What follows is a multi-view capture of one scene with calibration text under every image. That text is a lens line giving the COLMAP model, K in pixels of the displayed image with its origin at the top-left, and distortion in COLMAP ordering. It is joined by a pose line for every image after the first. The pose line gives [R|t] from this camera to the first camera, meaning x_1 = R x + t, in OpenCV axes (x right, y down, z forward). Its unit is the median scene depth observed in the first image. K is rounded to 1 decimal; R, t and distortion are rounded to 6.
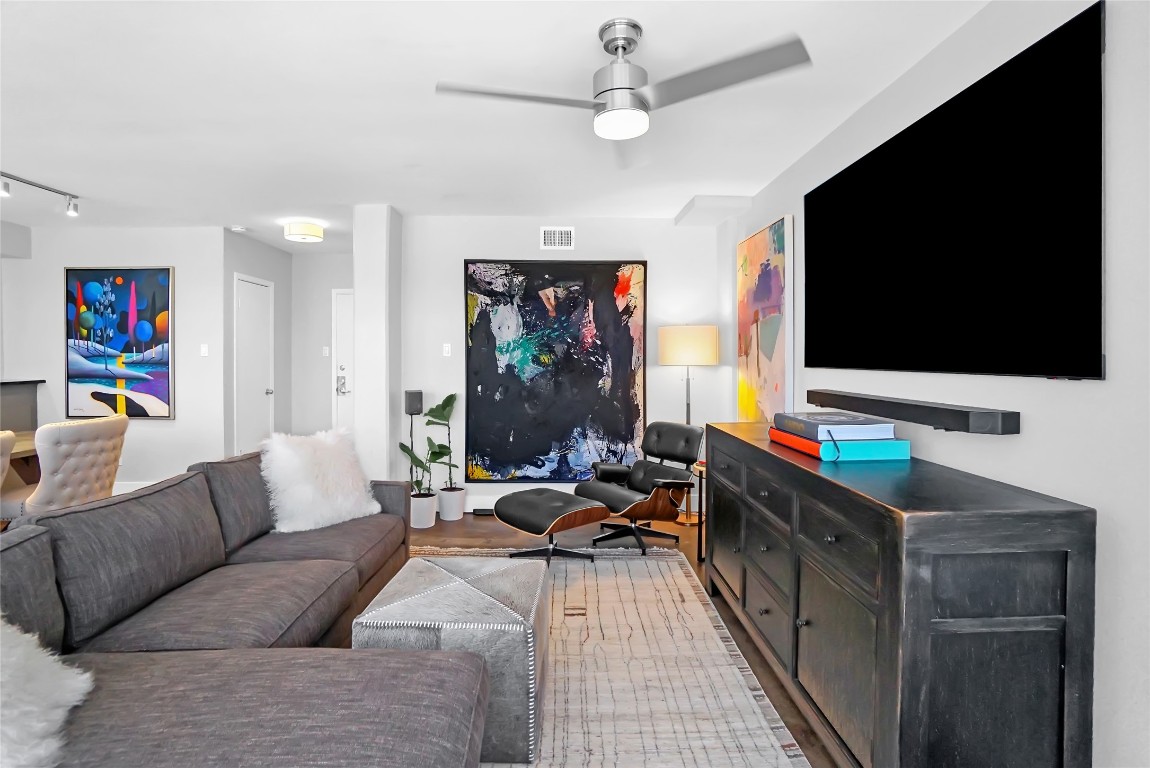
lens RADIAL K [[519.9, 0, 567.9], [0, 519.9, 376.9], [0, 0, 1]] dist [-0.071400, 0.027613]
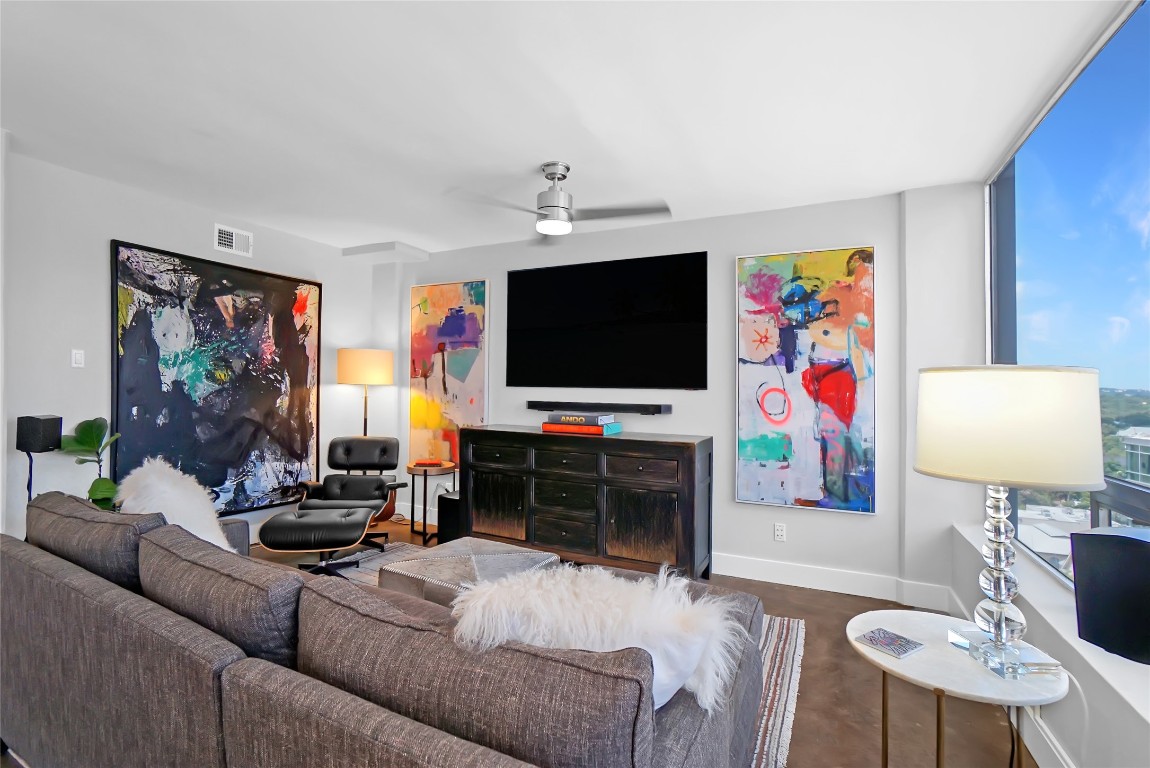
lens RADIAL K [[531.8, 0, 554.3], [0, 531.8, 385.2], [0, 0, 1]] dist [-0.072232, 0.033345]
pose [[0.485911, 0.013591, 0.873903, -0.535833], [0.013585, 0.999641, -0.023100, 0.010283], [-0.873903, 0.023097, 0.485551, 0.084471]]
